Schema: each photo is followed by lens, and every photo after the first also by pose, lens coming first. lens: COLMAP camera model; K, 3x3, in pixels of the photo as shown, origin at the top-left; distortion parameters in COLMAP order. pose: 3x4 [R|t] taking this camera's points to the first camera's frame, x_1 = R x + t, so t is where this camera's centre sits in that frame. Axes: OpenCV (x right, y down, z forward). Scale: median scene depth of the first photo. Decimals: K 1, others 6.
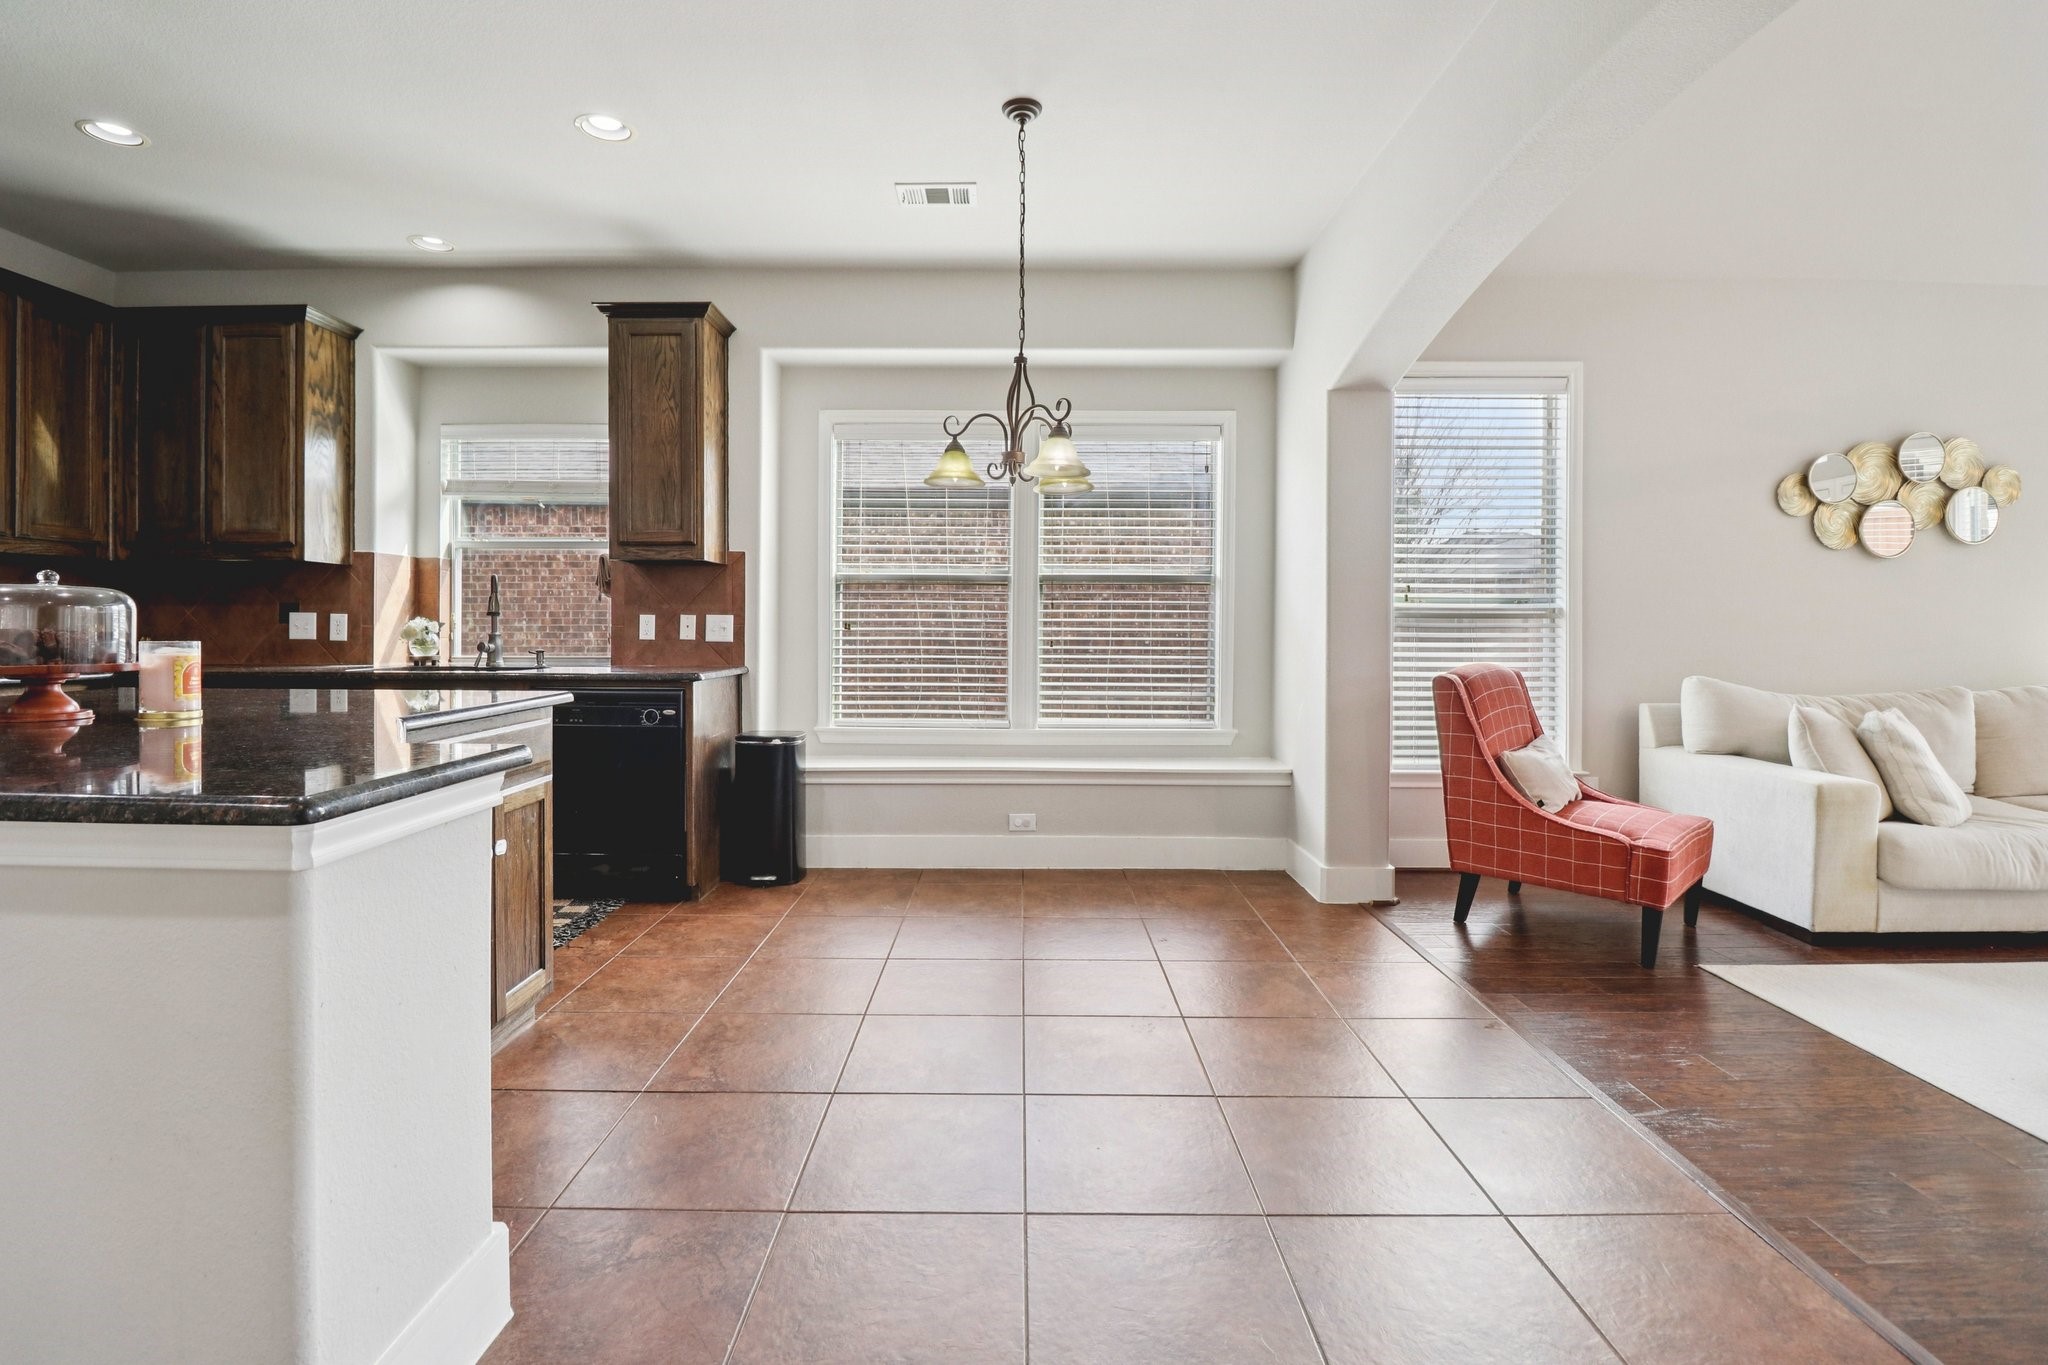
lens RADIAL K [[945.7, 0, 1076.5], [0, 945.7, 639.2], [0, 0, 1]] dist [-0.002595, -0.007620]
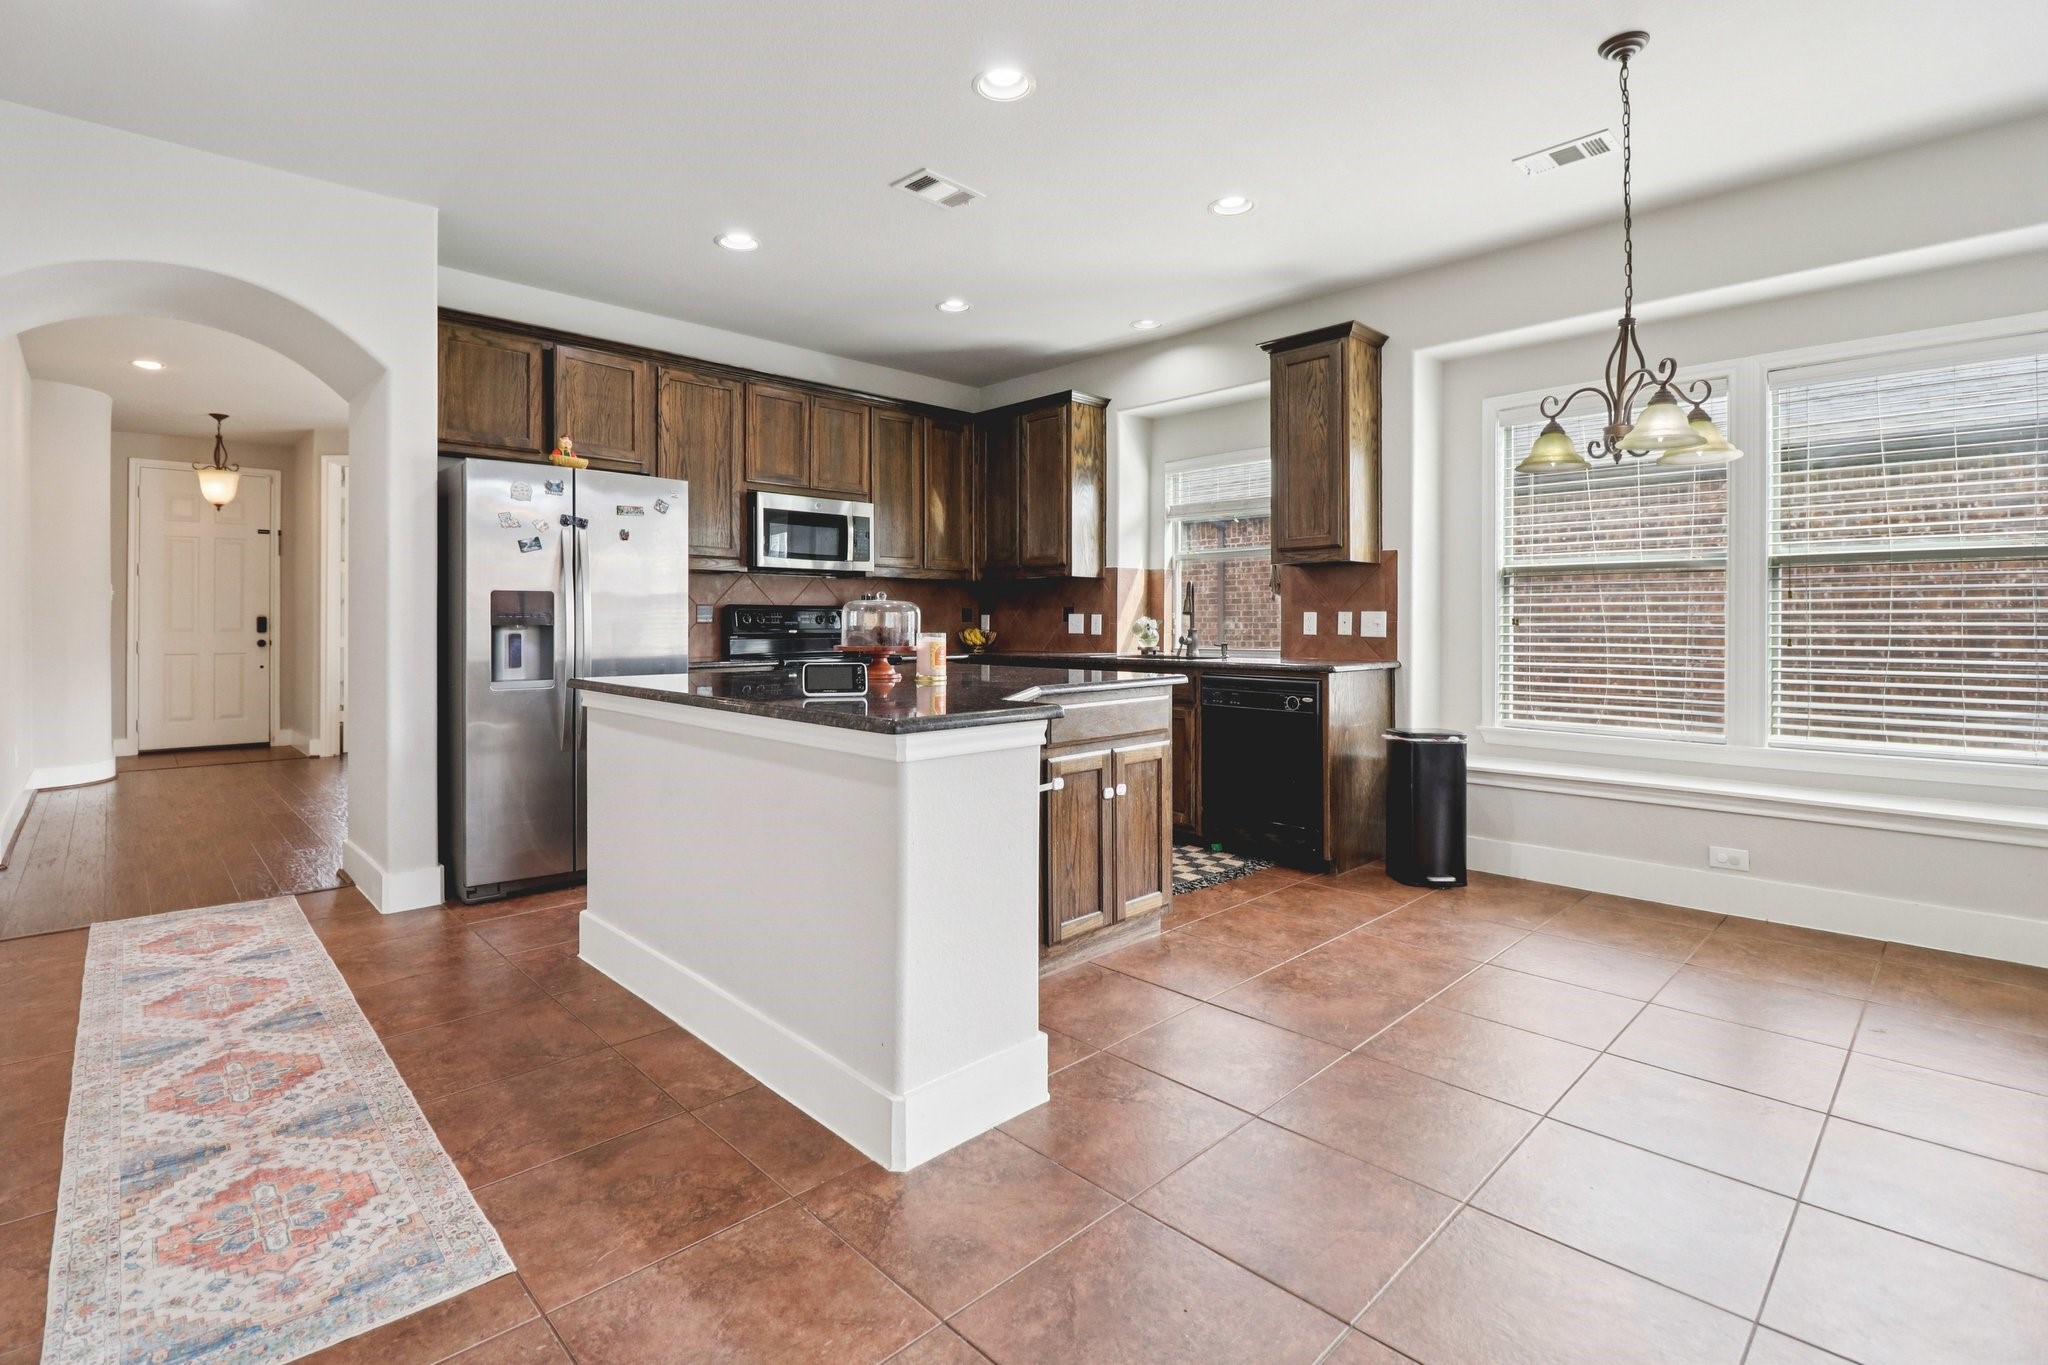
lens RADIAL K [[945.7, 0, 1029.8], [0, 945.7, 623.6], [0, 0, 1]] dist [-0.002595, -0.007620]
pose [[0.706043, -0.004523, -0.708155, 0.112761], [-0.004577, 0.999930, -0.010950, 0.001113], [0.708154, 0.010972, 0.705972, -0.015394]]
